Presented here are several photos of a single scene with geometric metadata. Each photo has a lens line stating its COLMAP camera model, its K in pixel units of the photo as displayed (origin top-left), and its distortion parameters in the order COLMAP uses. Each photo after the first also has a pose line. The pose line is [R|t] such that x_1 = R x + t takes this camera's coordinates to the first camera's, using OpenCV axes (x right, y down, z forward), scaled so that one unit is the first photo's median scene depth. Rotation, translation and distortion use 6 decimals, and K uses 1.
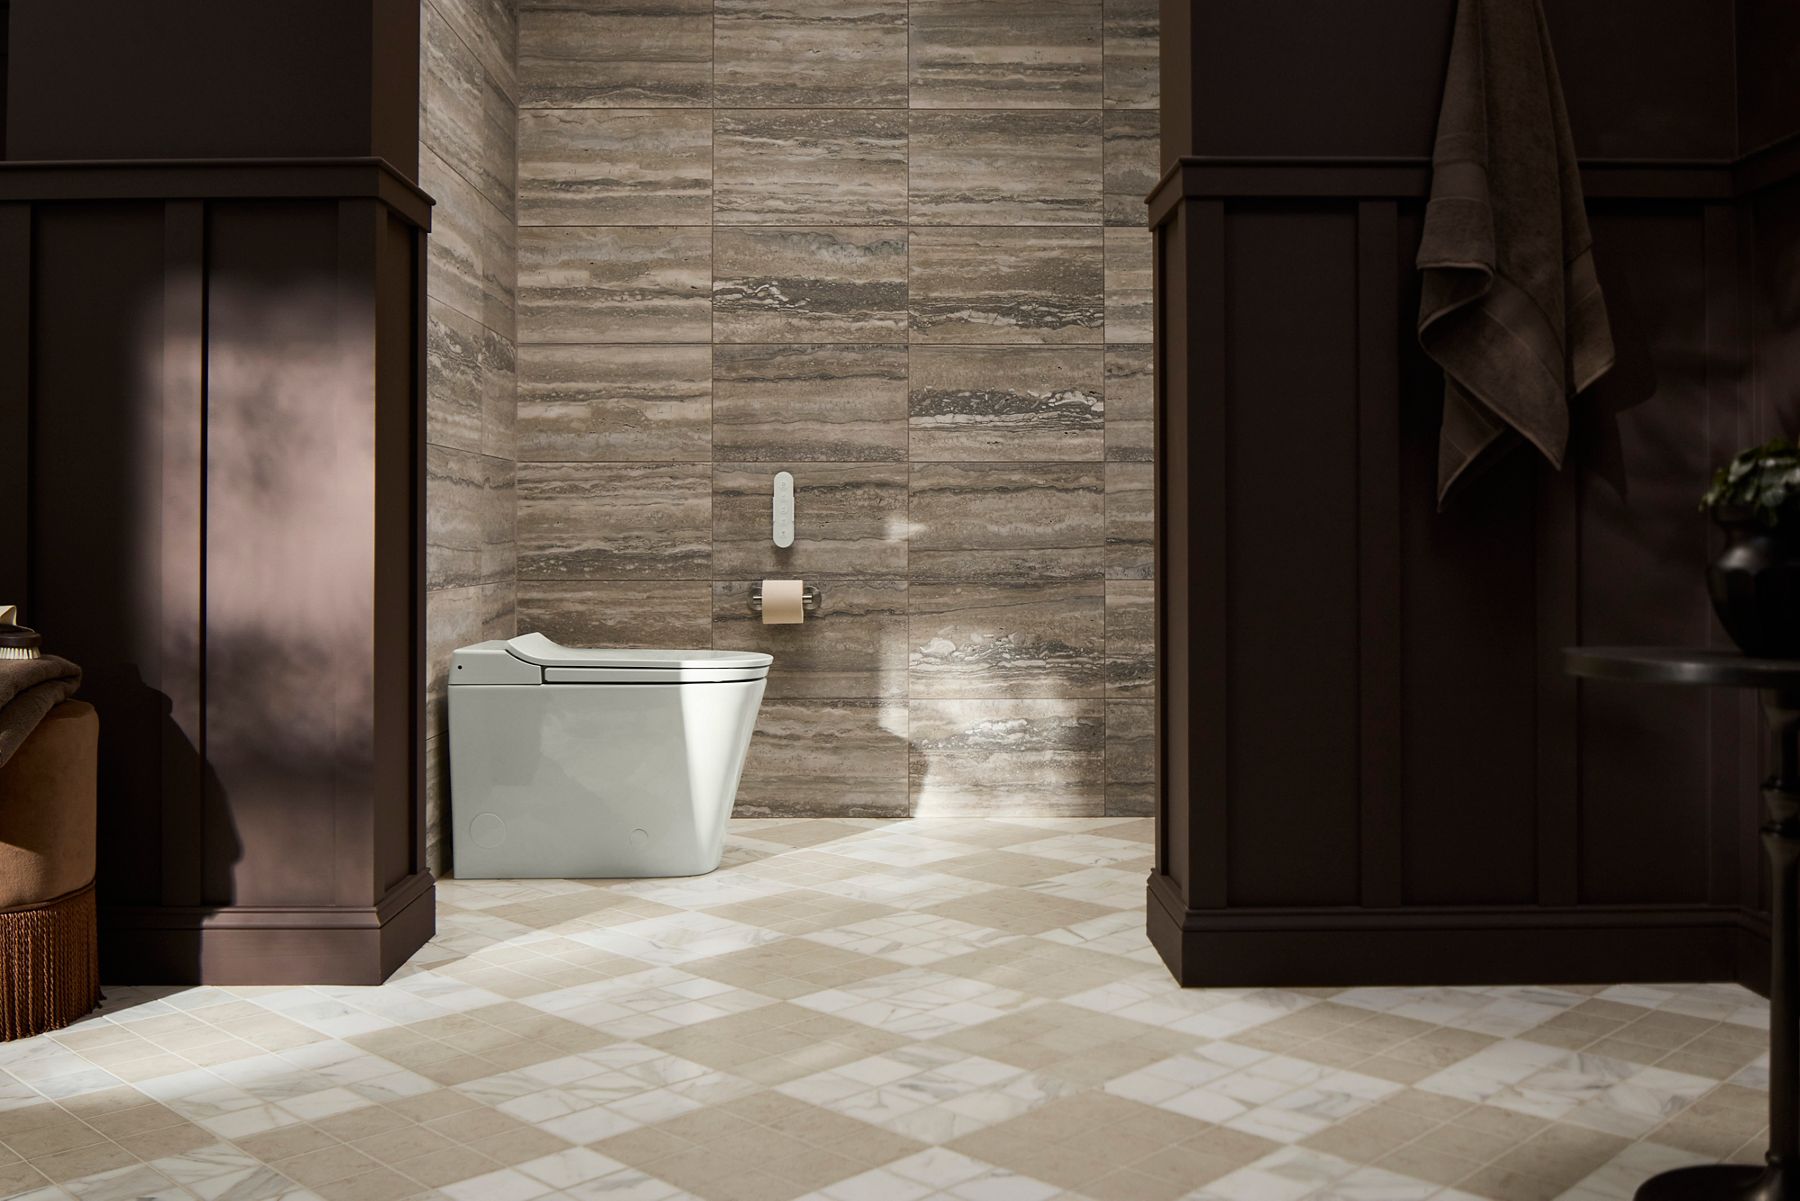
lens RADIAL K [[1705.0, 0, 897.0], [0, 1705.0, 554.0], [0, 0, 1]] dist [-0.045850, 0.000000]
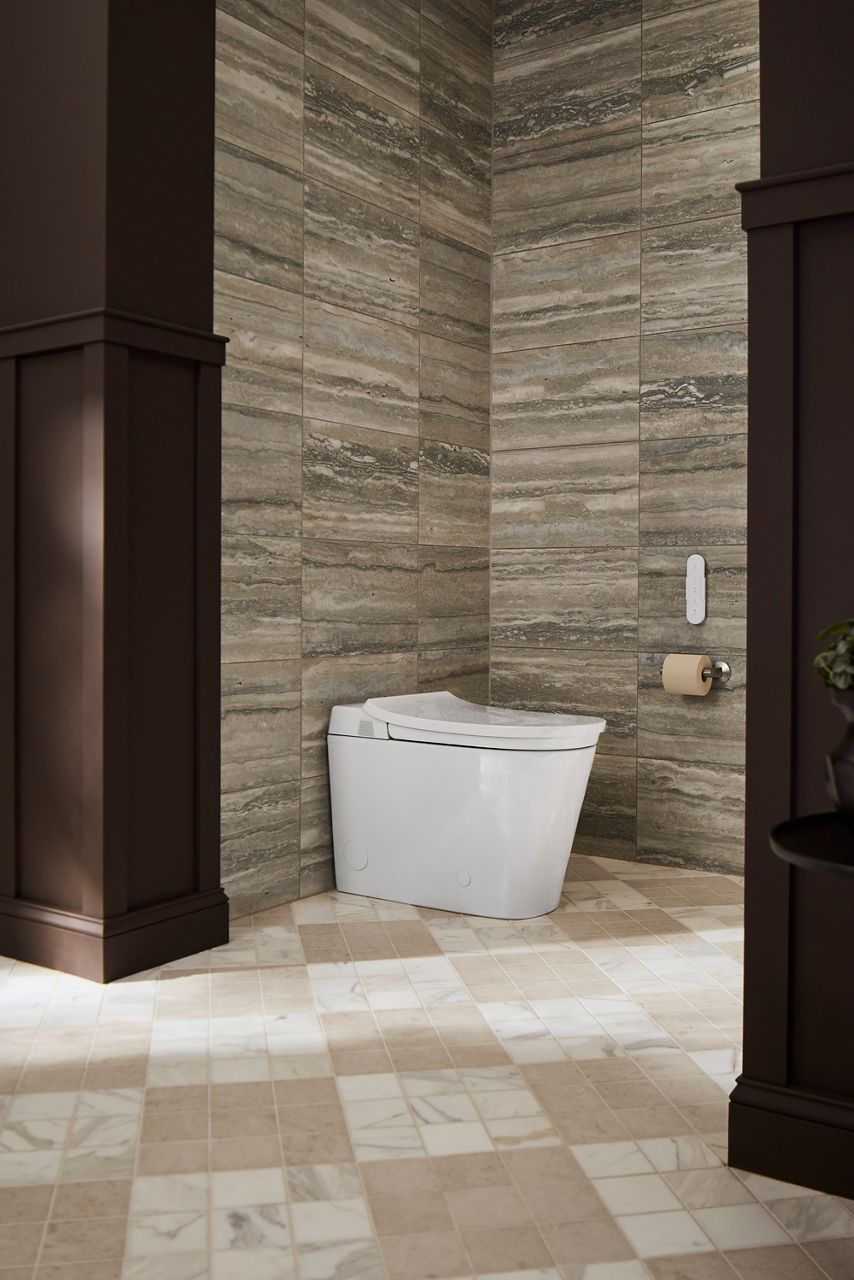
lens RADIAL K [[1212.4, 0, 429.3], [0, 1212.4, 629.1], [0, 0, 1]] dist [-0.045850, 0.000000]
pose [[0.813463, 0.023377, -0.581147, 0.244701], [-0.011365, 0.999640, 0.024304, -0.017447], [0.581506, -0.013165, 0.813435, 0.270165]]
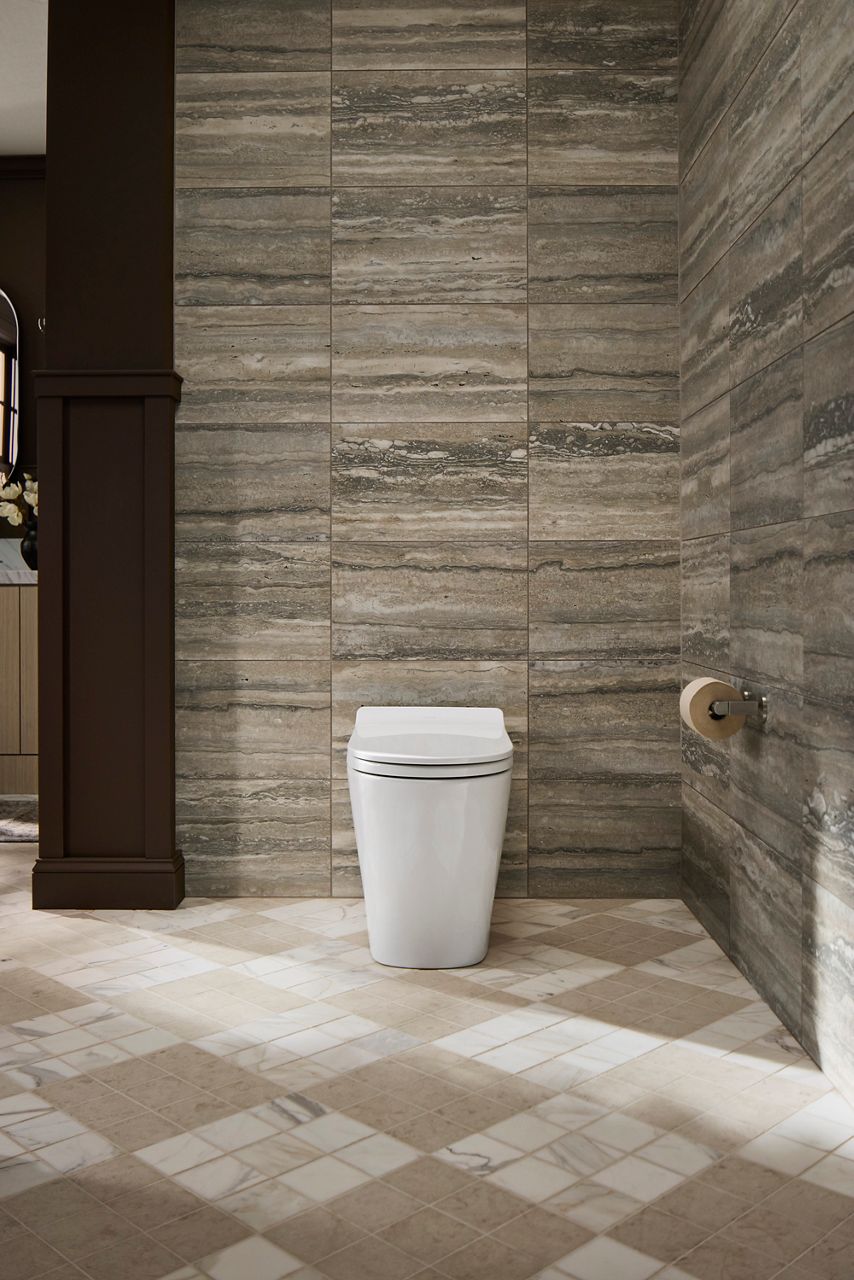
lens RADIAL K [[1212.4, 0, 411.6], [0, 1212.4, 600.8], [0, 0, 1]] dist [-0.045850, 0.000000]
pose [[-0.026533, 0.011483, -0.999582, 0.487515], [-0.007630, 0.999903, 0.011689, -0.026163], [0.999619, 0.007937, -0.026443, 0.860789]]
